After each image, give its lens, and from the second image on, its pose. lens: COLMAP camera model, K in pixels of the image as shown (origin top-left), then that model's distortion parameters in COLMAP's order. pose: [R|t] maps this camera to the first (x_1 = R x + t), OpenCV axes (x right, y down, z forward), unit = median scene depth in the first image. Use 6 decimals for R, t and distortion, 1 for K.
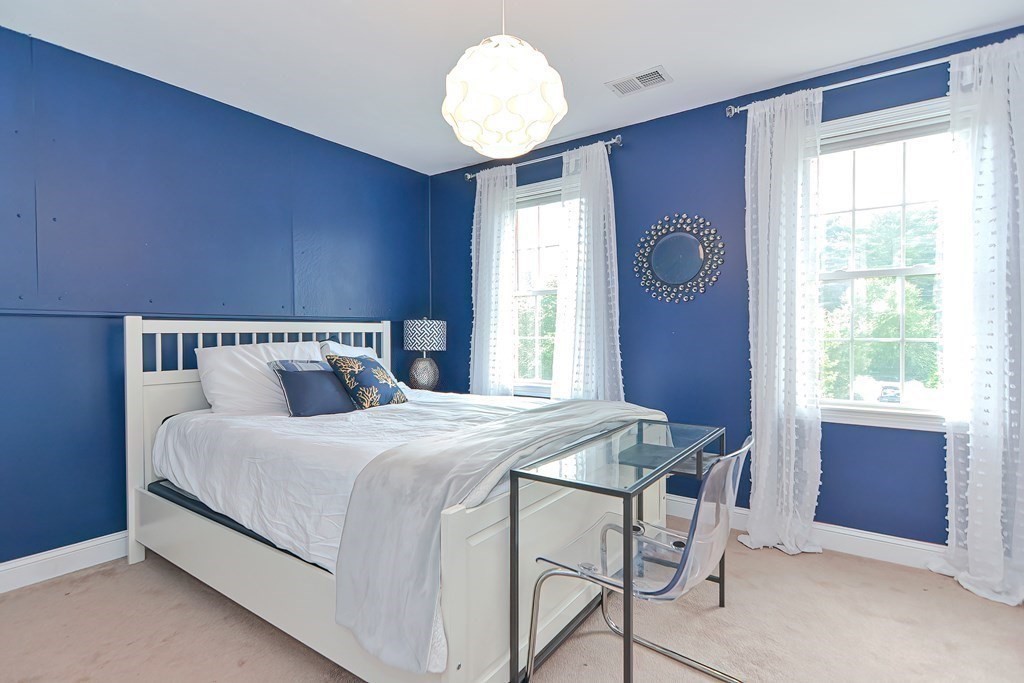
lens RADIAL K [[495.3, 0, 508.9], [0, 495.3, 339.2], [0, 0, 1]] dist [0.020444, -0.011328]
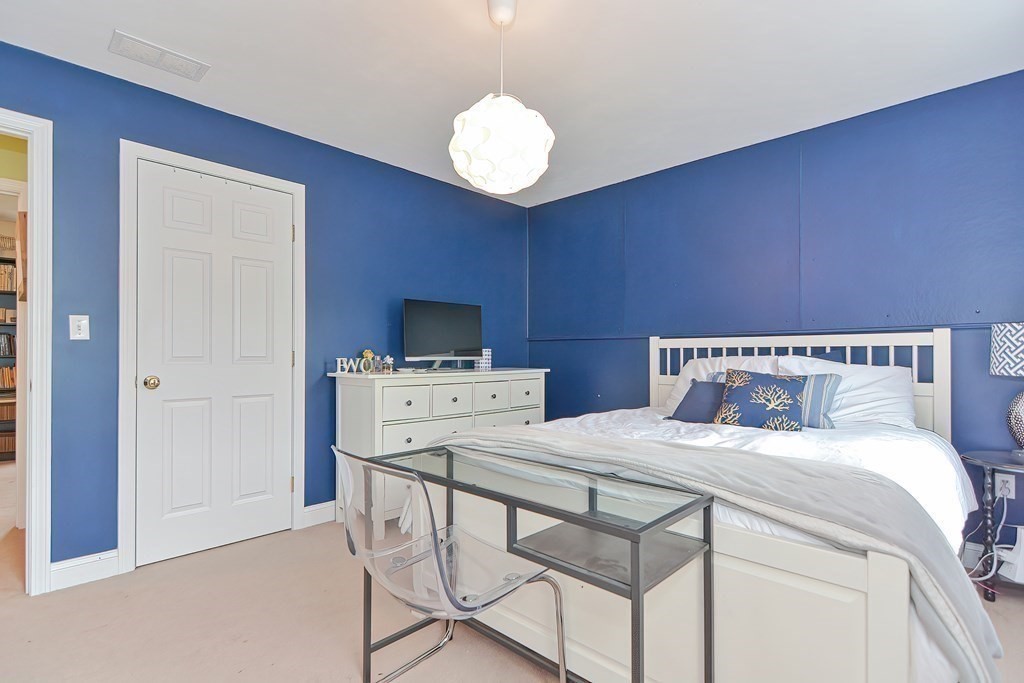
lens RADIAL K [[495.3, 0, 509.5], [0, 495.3, 345.7], [0, 0, 1]] dist [0.020444, -0.011328]
pose [[-0.152242, -0.004744, -0.988332, 0.636737], [-0.005739, 0.999976, -0.003916, -0.008824], [0.988327, 0.005076, -0.152265, 0.632310]]
